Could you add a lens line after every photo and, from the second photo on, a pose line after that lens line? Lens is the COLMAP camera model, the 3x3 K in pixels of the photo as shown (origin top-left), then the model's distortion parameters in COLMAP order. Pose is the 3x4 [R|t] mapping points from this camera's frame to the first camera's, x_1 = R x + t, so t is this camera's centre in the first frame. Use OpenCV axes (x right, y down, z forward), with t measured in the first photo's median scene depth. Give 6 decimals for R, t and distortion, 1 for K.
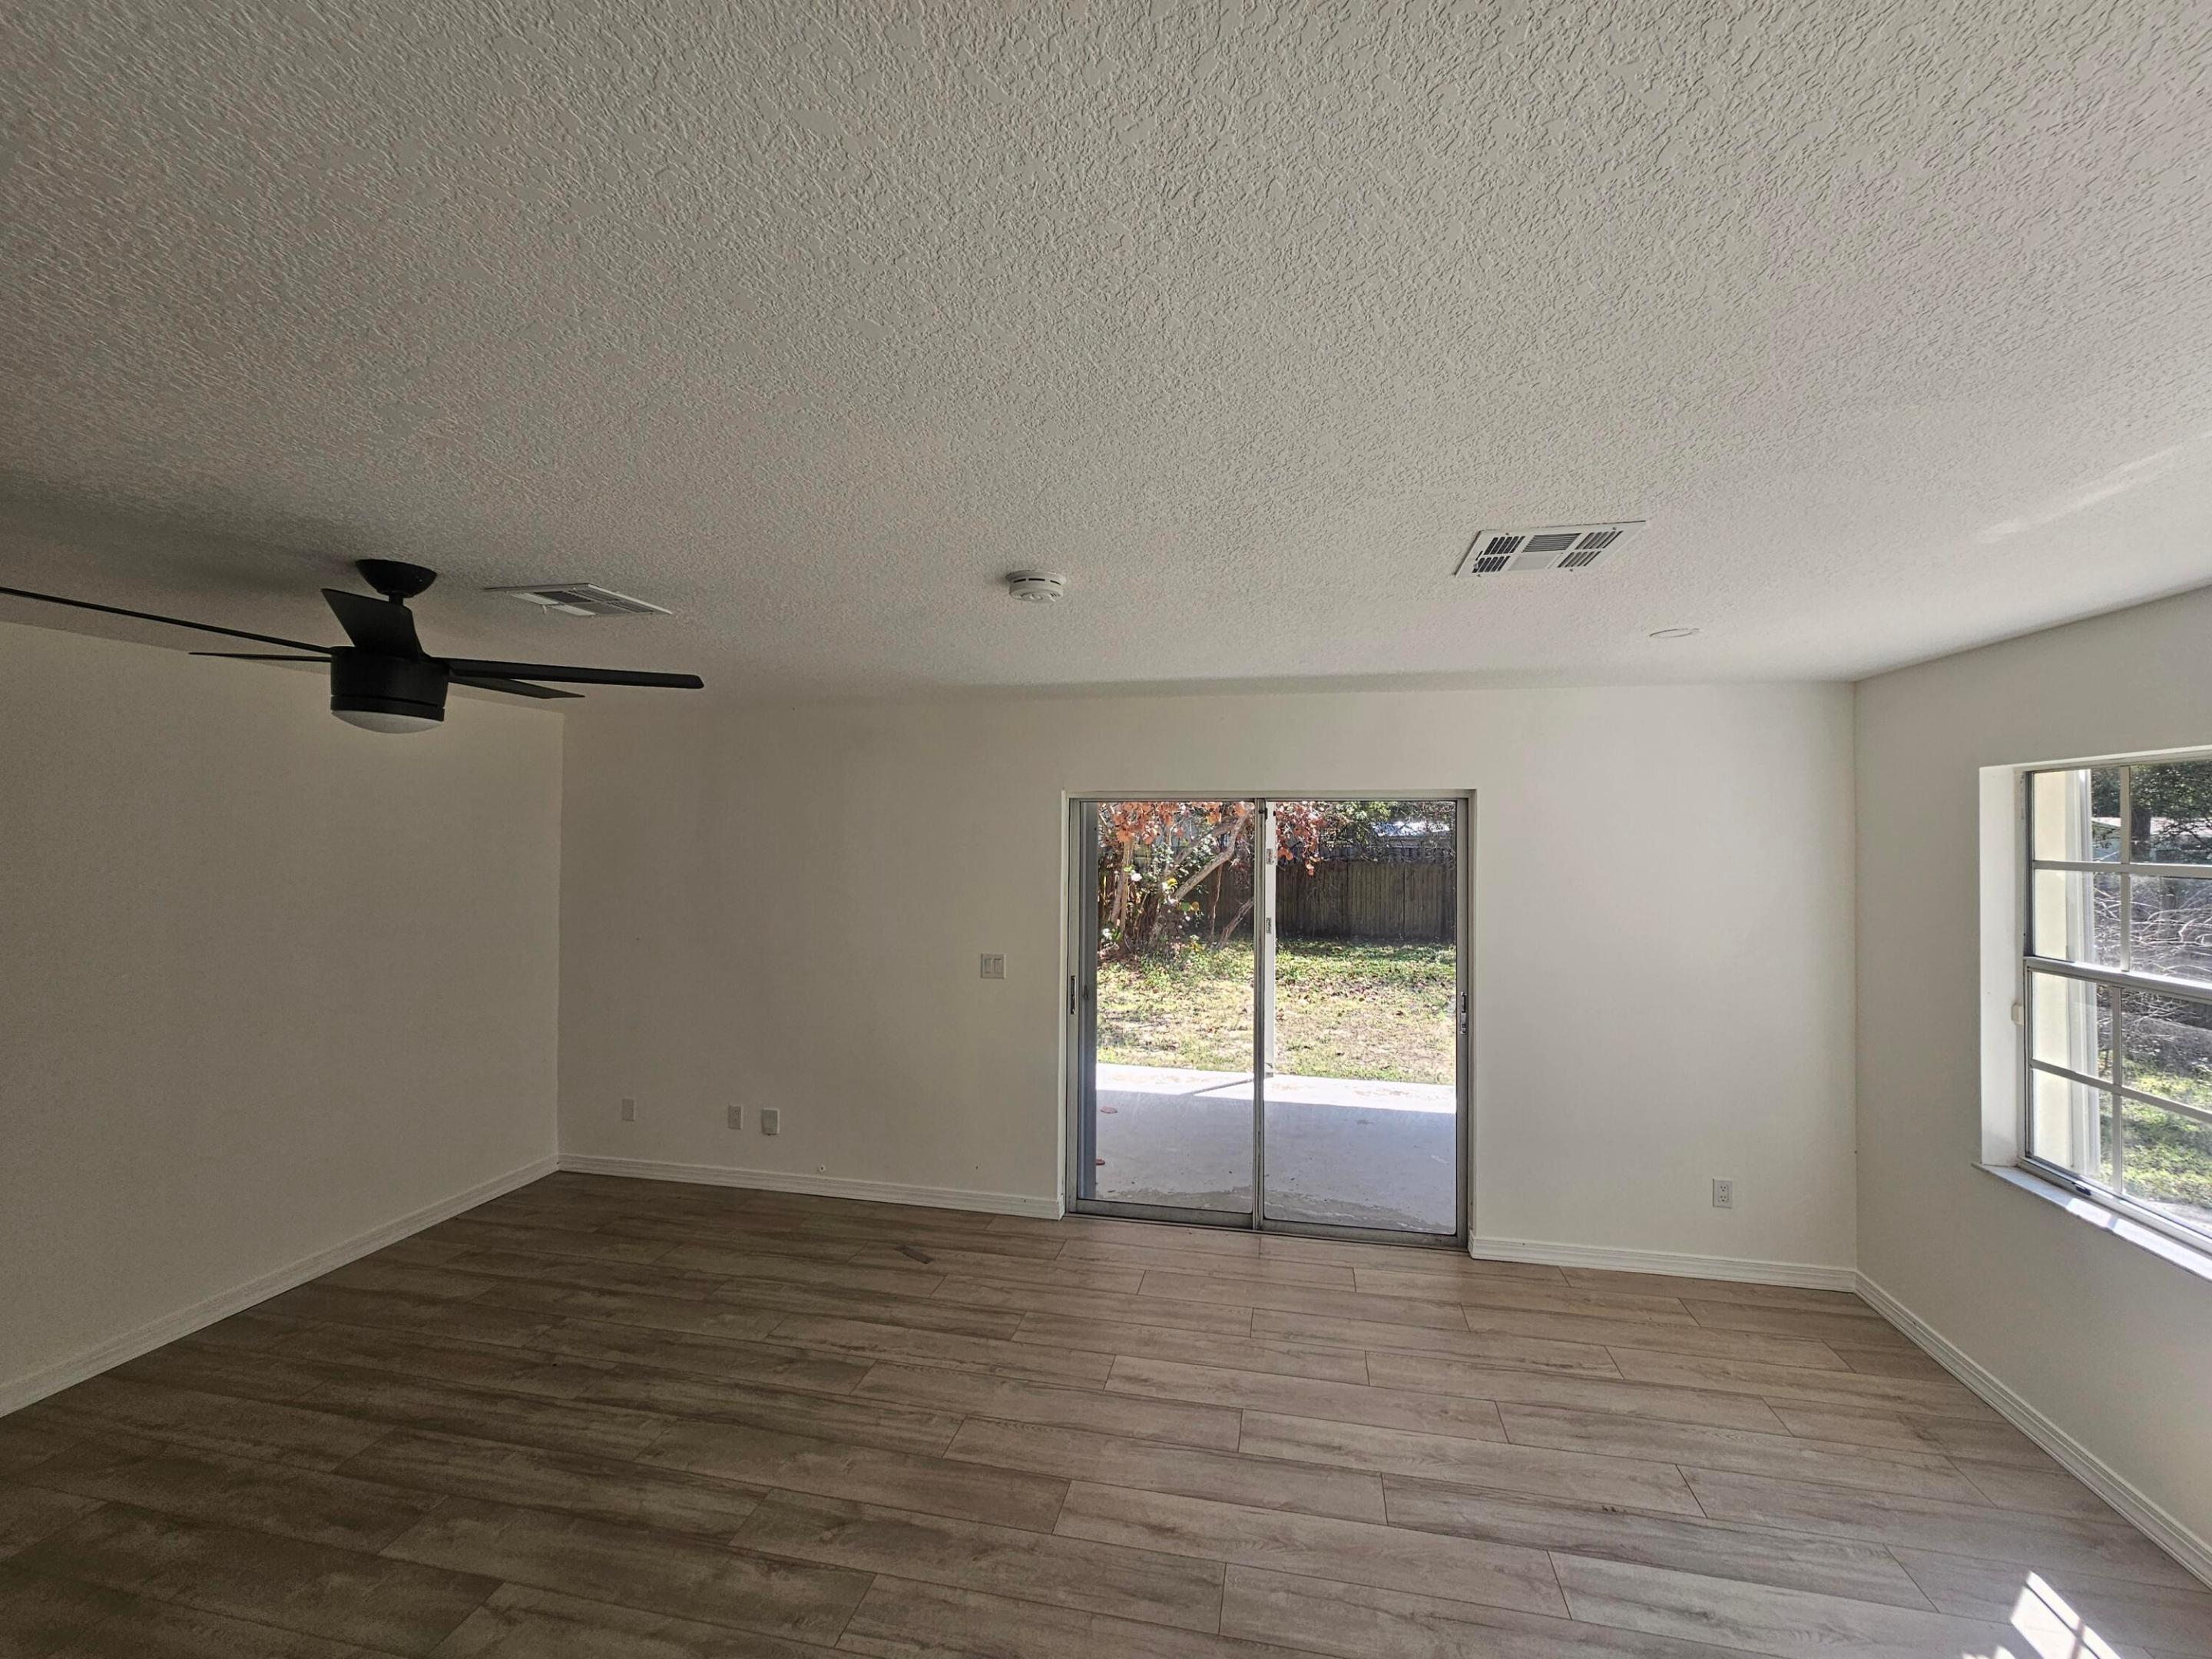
lens RADIAL K [[899.7, 0, 1115.5], [0, 899.7, 819.8], [0, 0, 1]] dist [-0.000902, 0.000167]
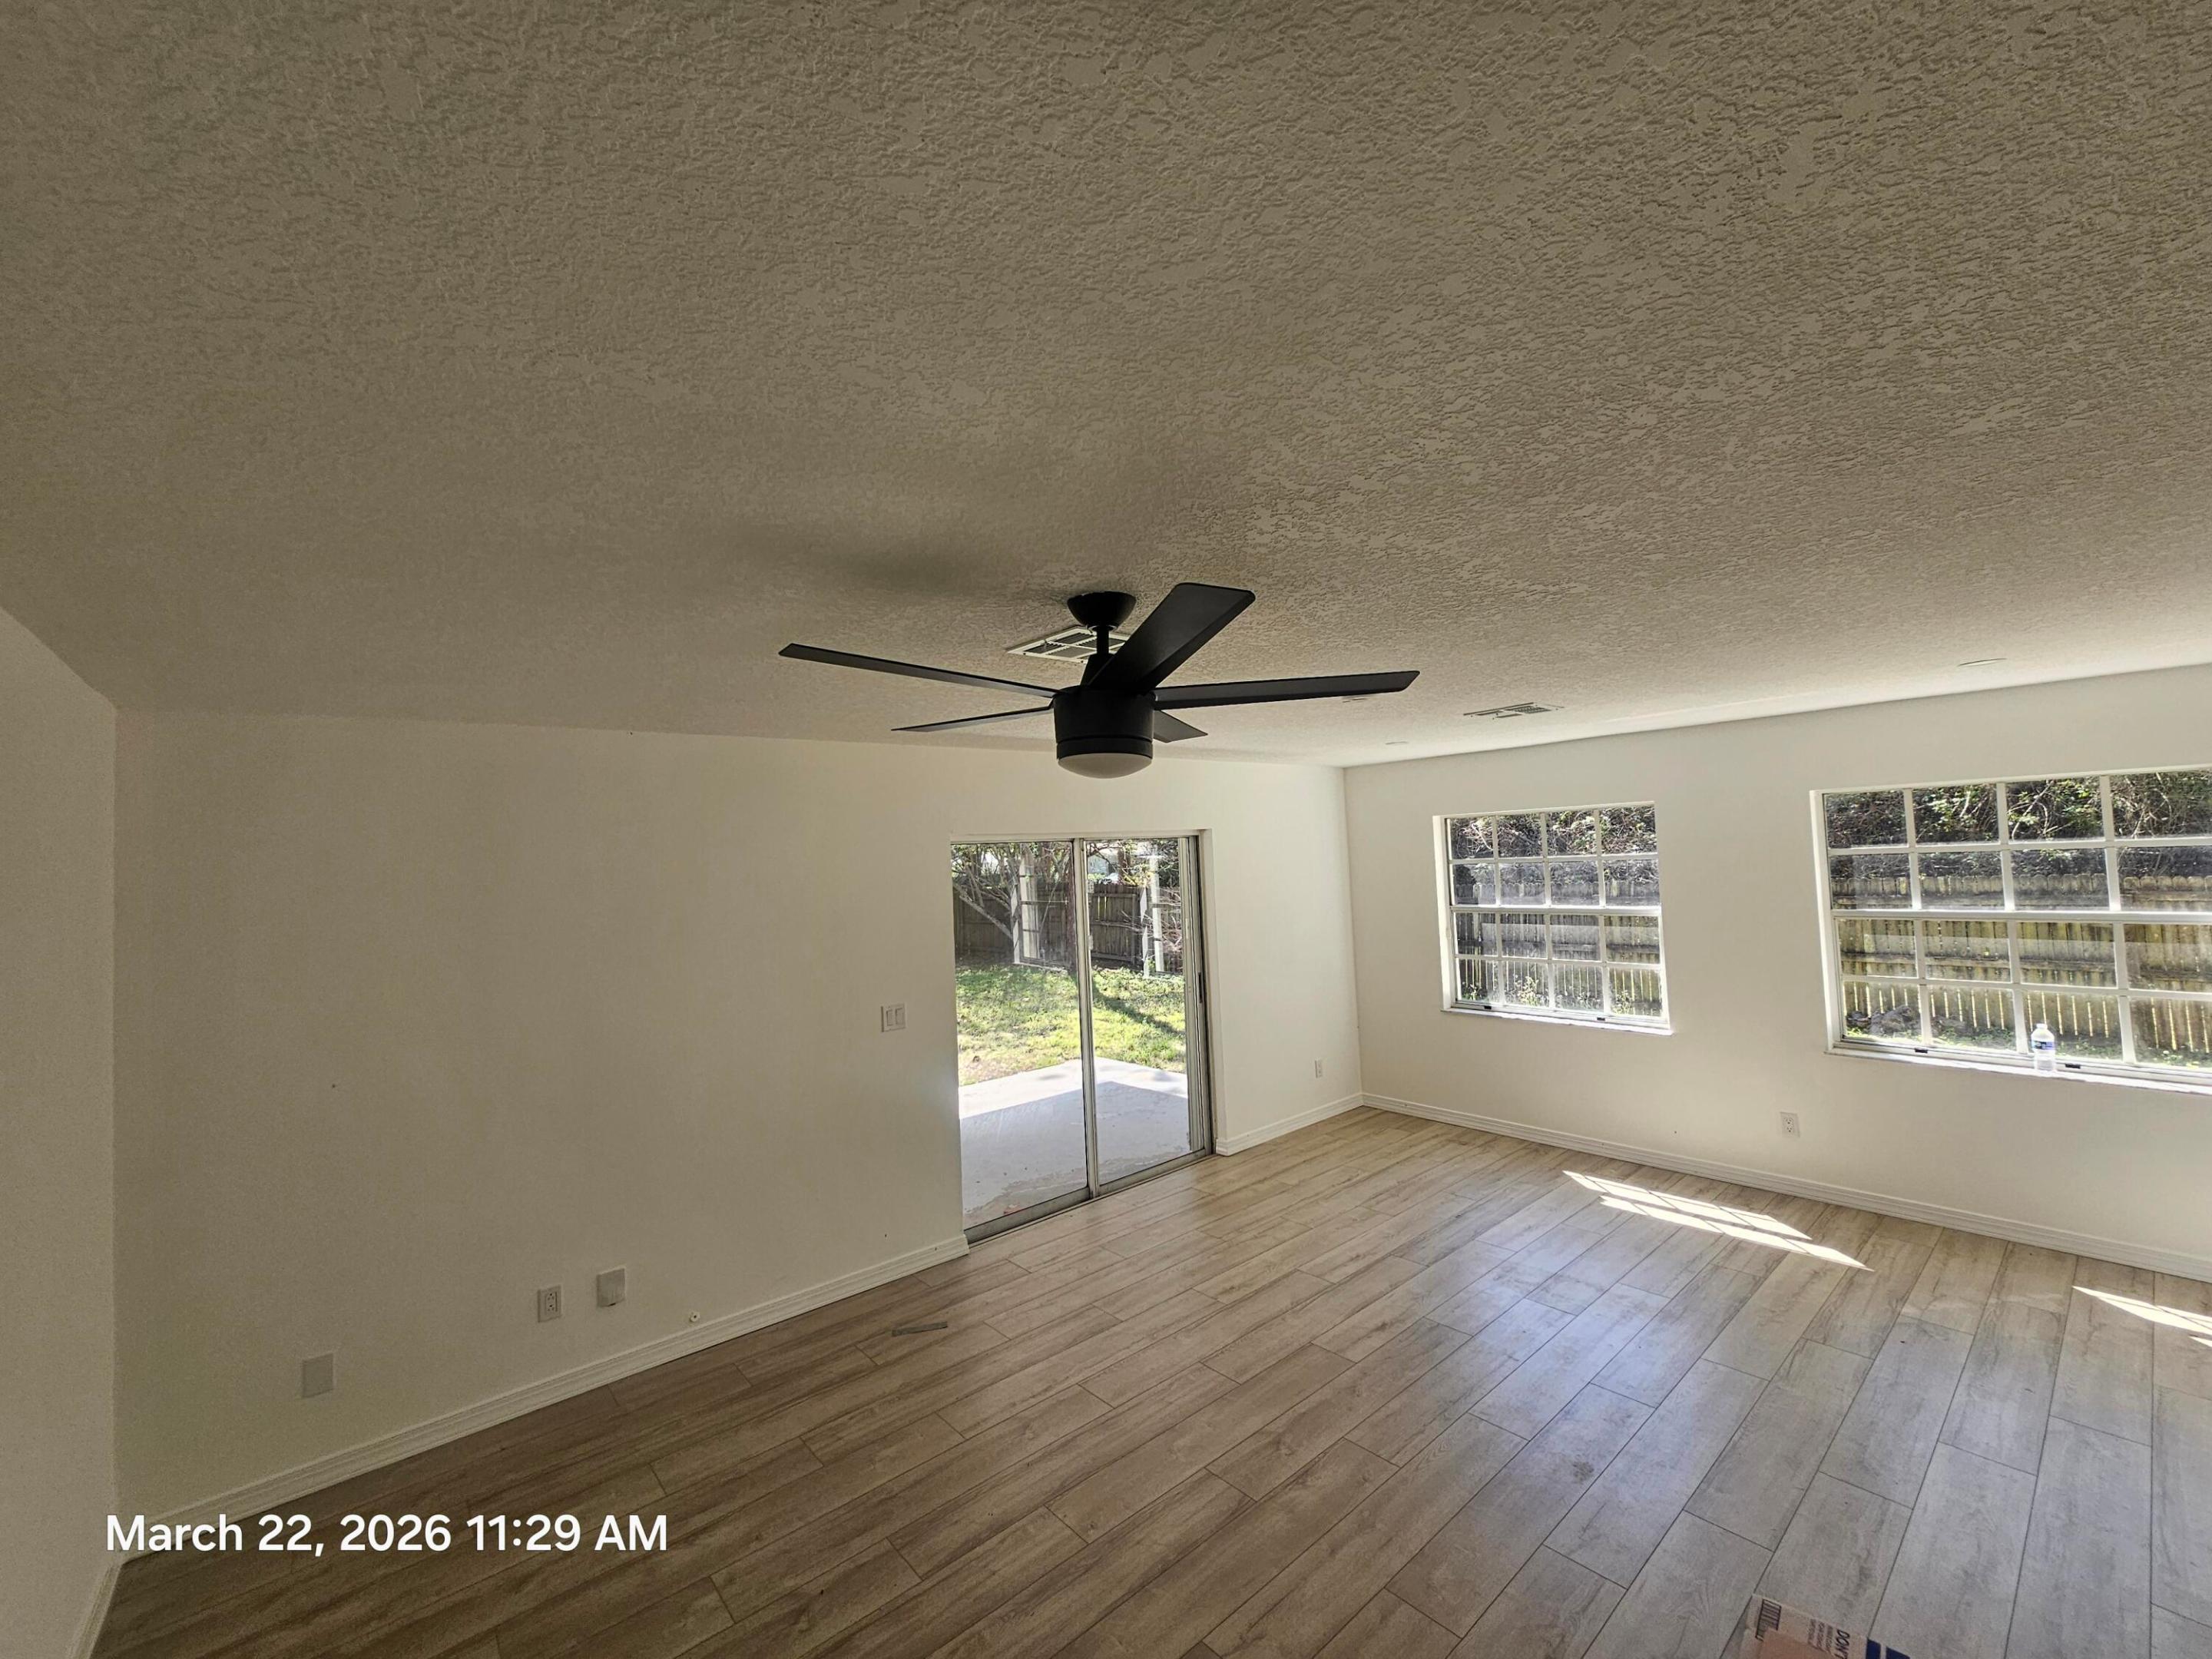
lens RADIAL K [[896.8, 0, 1116.9], [0, 896.8, 823.7], [0, 0, 1]] dist [-0.001017, -0.000036]
pose [[0.615957, -0.006293, 0.787754, -1.026456], [0.037563, 0.999065, -0.021390, -0.022062], [-0.786883, 0.042766, 0.615618, 0.291940]]
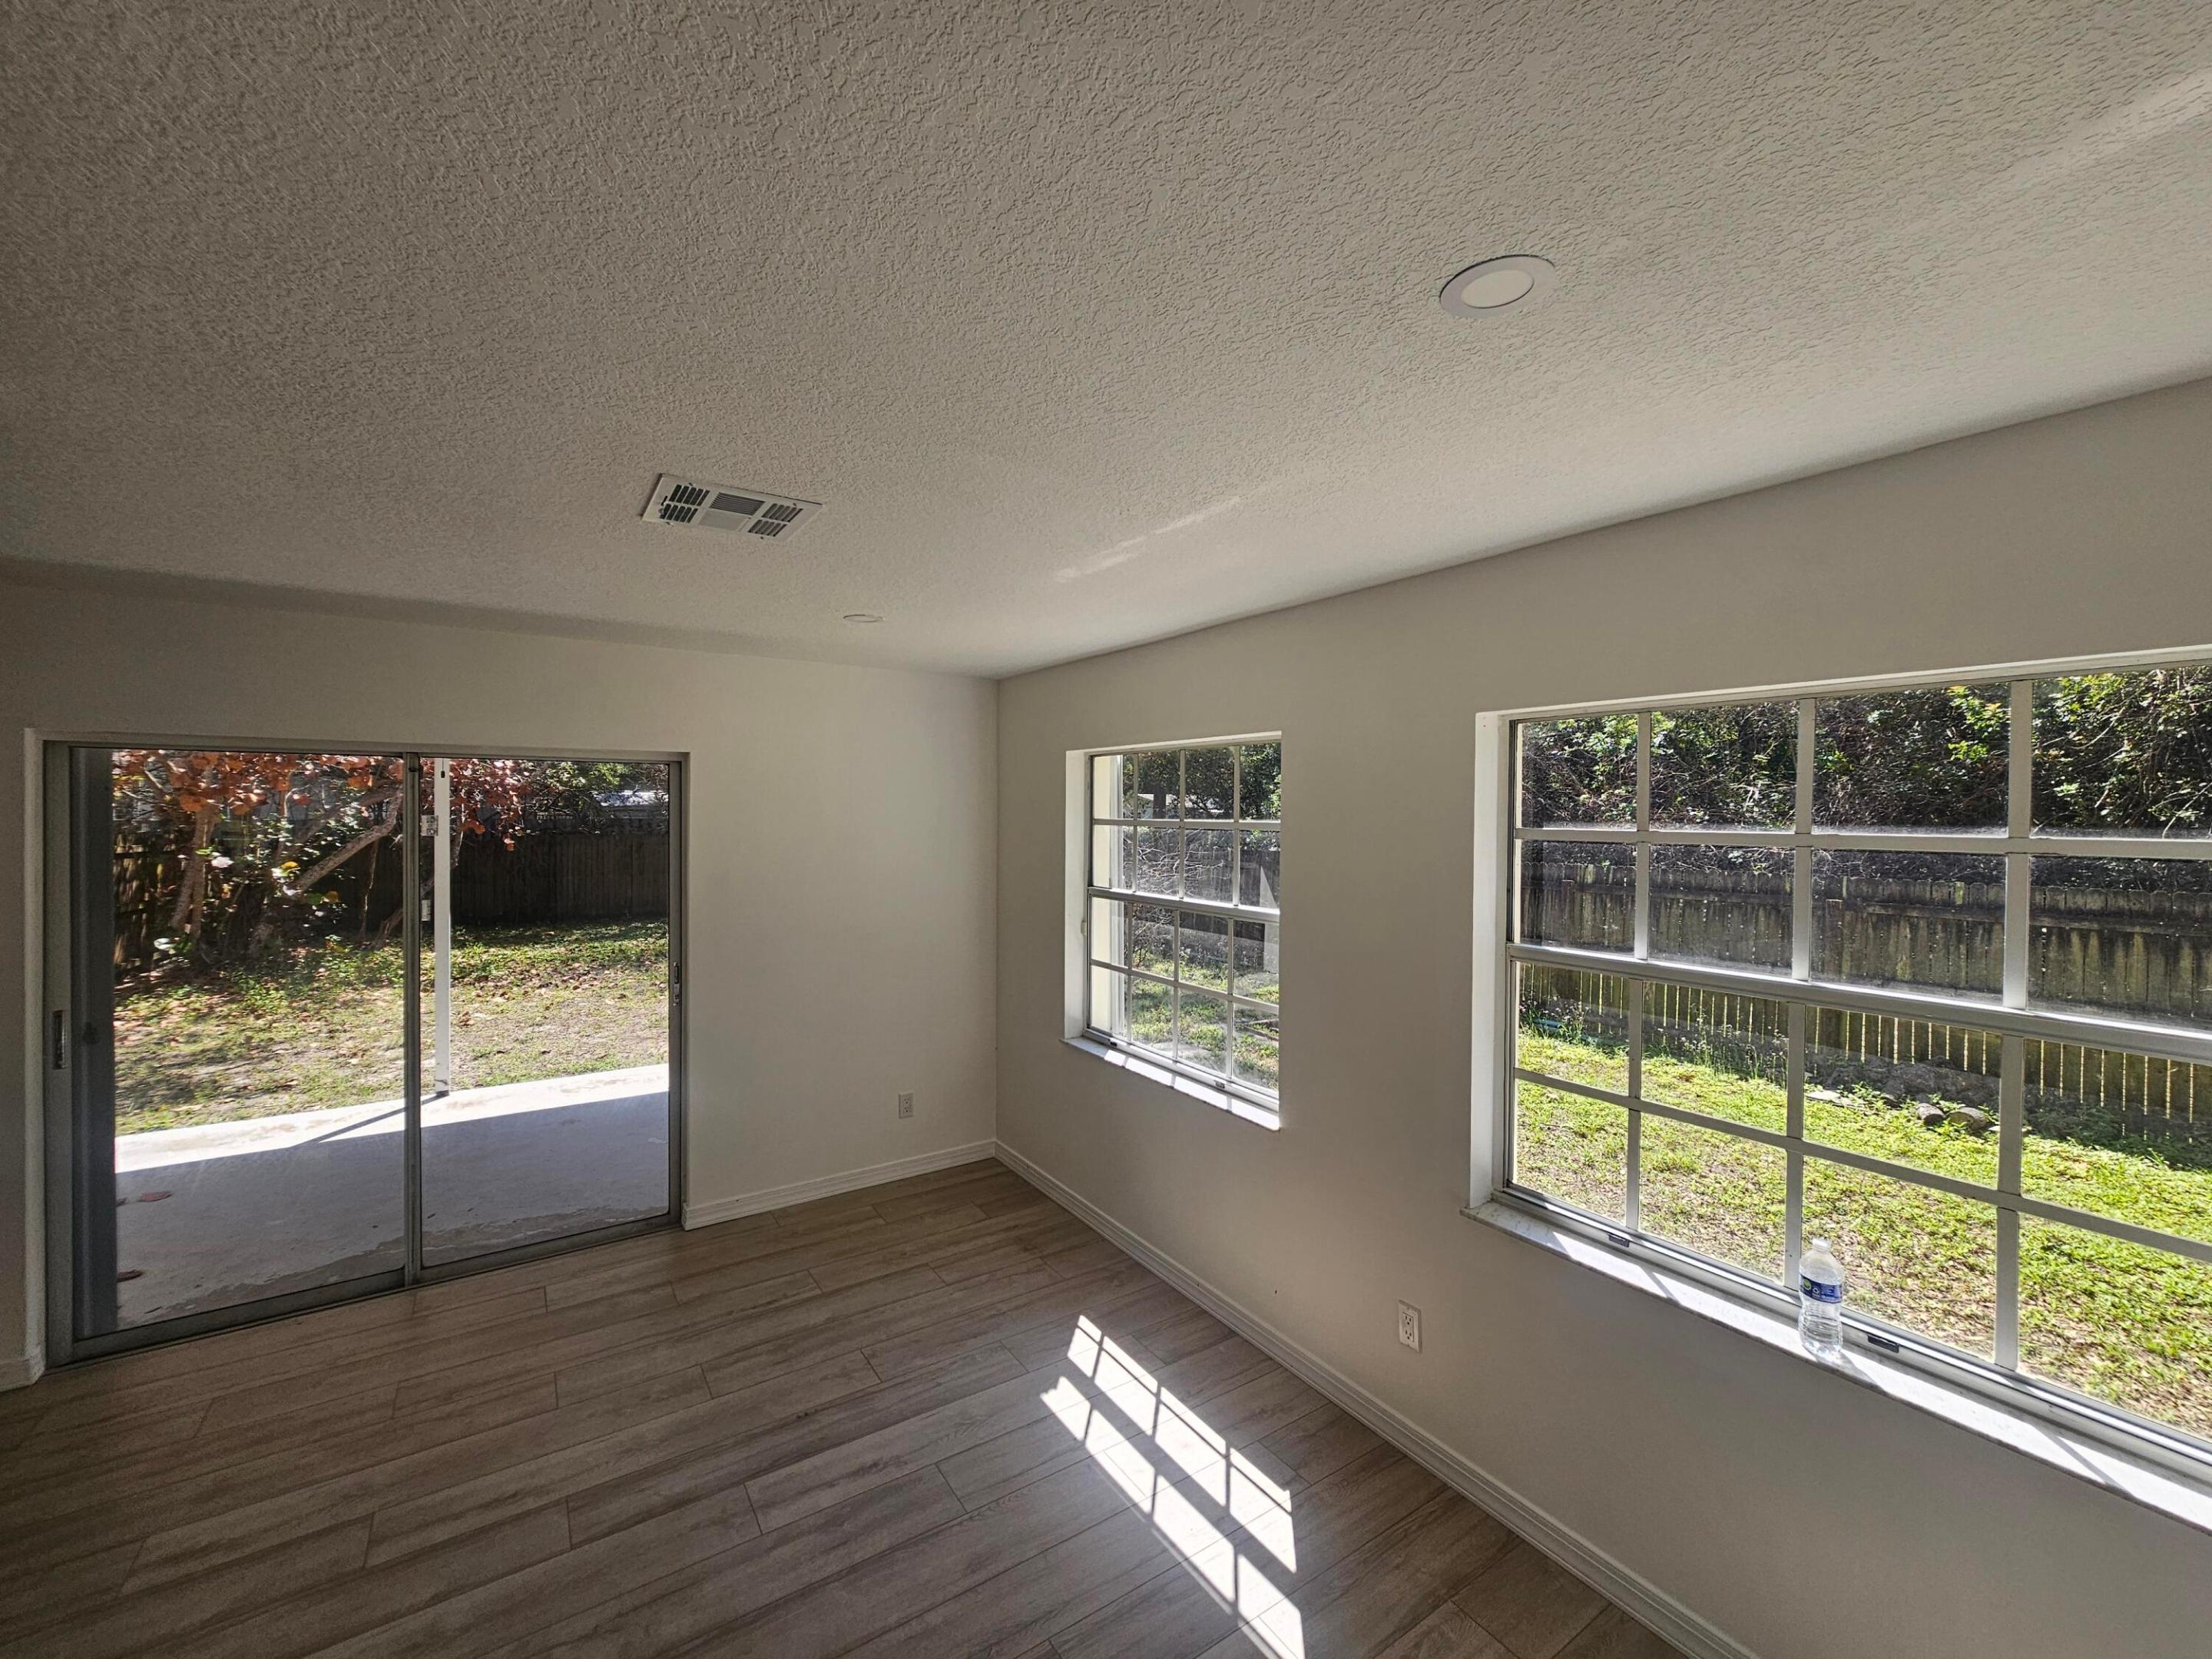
lens RADIAL K [[899.7, 0, 1115.5], [0, 899.7, 819.8], [0, 0, 1]] dist [-0.000902, 0.000167]
pose [[0.699712, -0.010263, 0.714351, 0.033335], [-0.012344, 0.999574, 0.026452, 0.008417], [-0.714318, -0.027327, 0.699287, -0.011758]]
